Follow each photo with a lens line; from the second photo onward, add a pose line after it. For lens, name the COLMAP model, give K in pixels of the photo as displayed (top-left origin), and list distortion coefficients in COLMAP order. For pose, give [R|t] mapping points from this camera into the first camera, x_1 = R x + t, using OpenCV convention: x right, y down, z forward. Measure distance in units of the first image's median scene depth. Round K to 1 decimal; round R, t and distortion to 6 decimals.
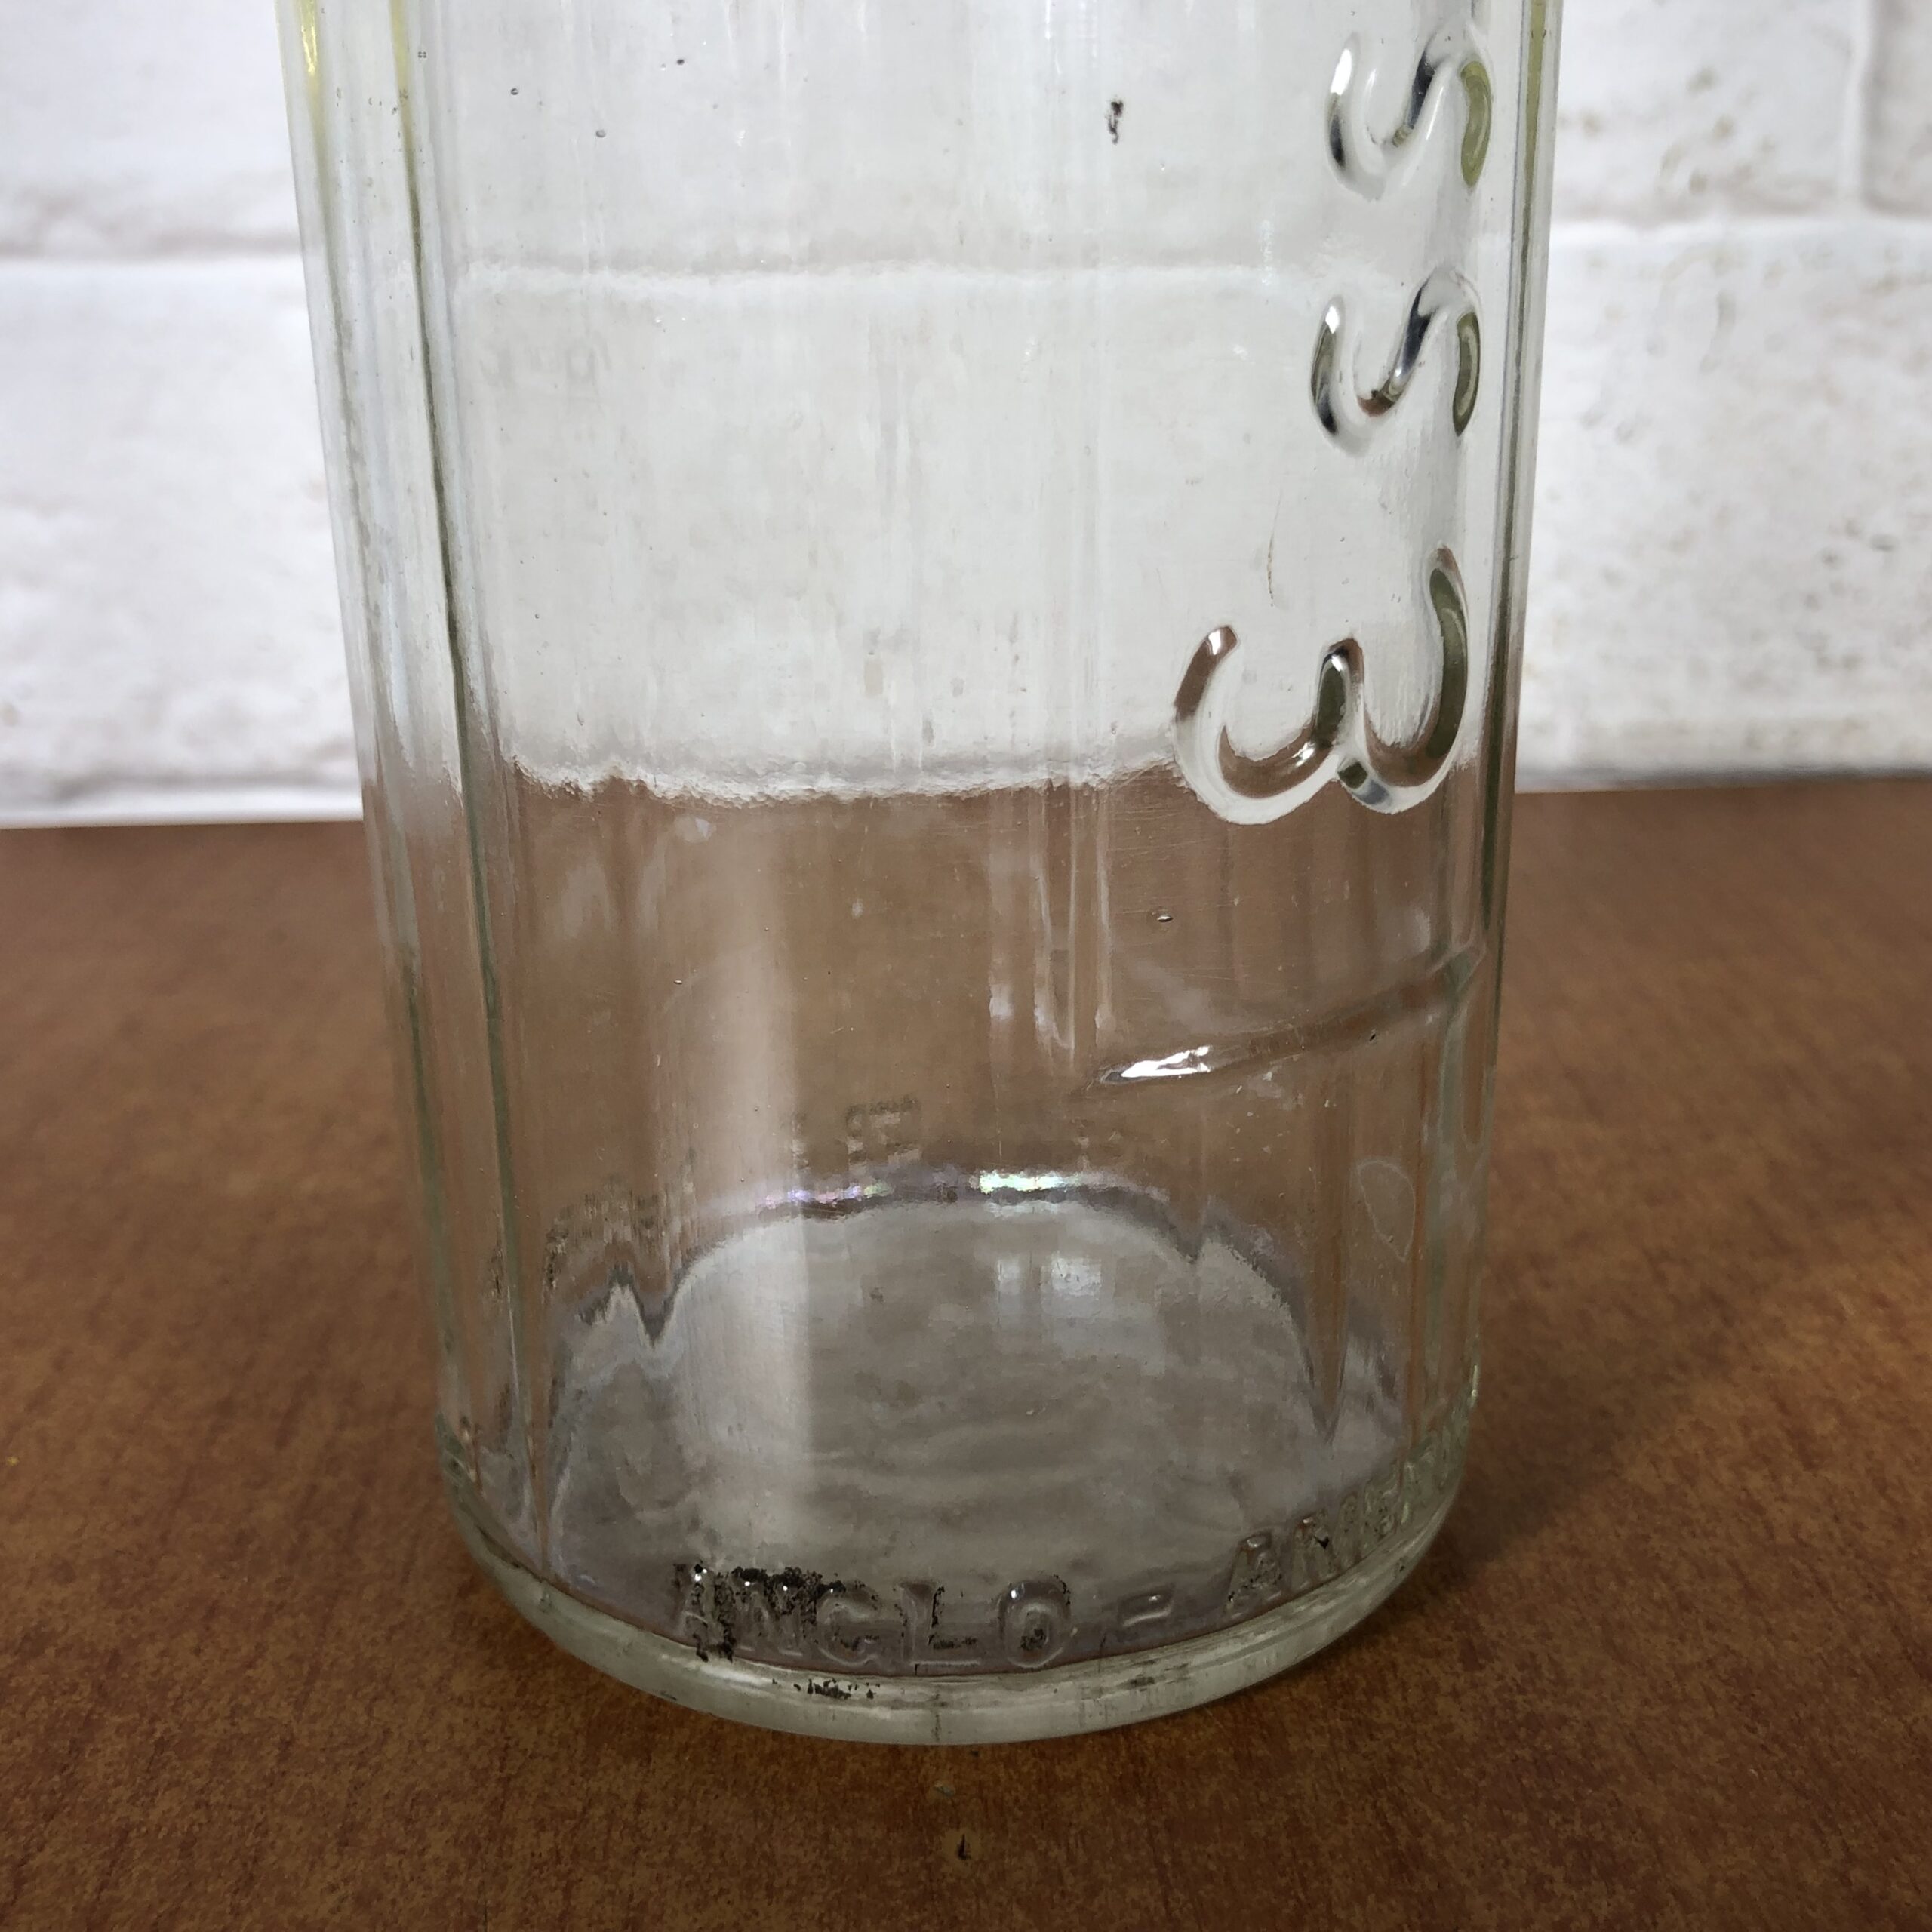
lens RADIAL K [[2241.4, 0, 952.6], [0, 2241.4, 1059.6], [0, 0, 1]] dist [-0.015839, 0.000000]
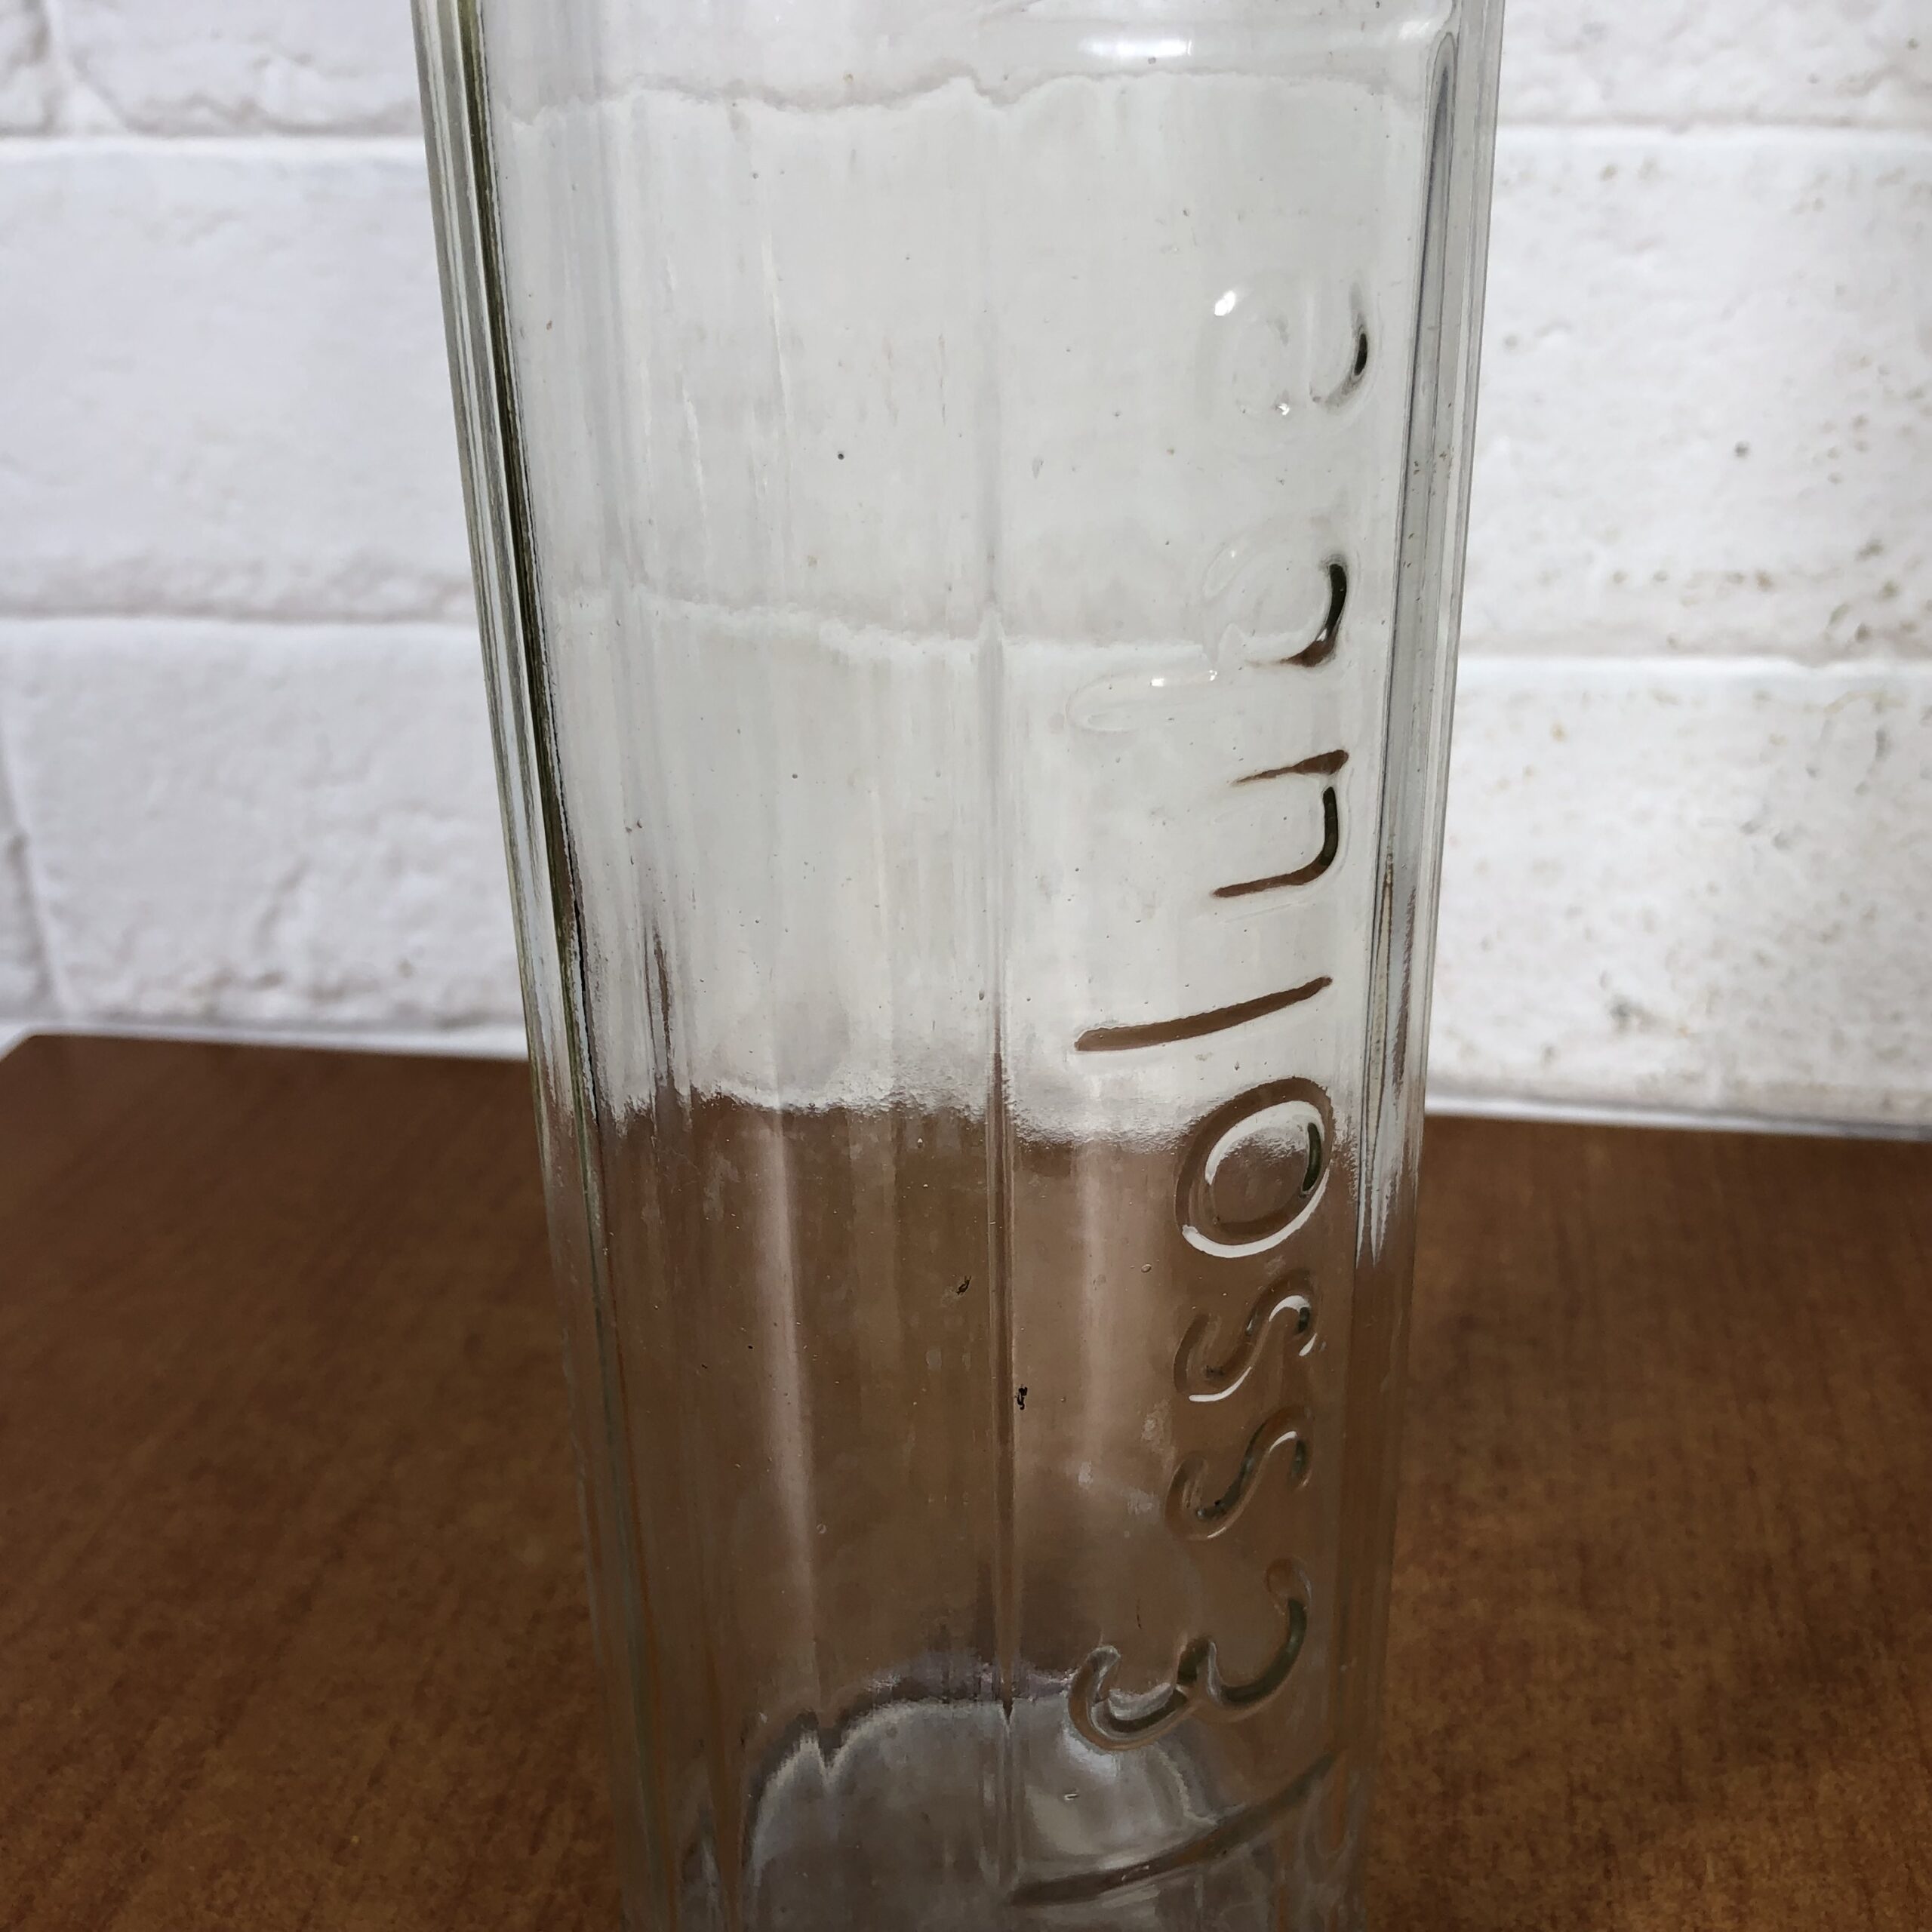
lens RADIAL K [[2241.4, 0, 957.2], [0, 2241.4, 995.2], [0, 0, 1]] dist [-0.015839, 0.000000]
pose [[0.984045, 0.076785, -0.160498, 0.123067], [-0.065511, 0.995075, 0.074395, -0.394967], [0.165420, -0.062694, 0.984228, -0.262370]]
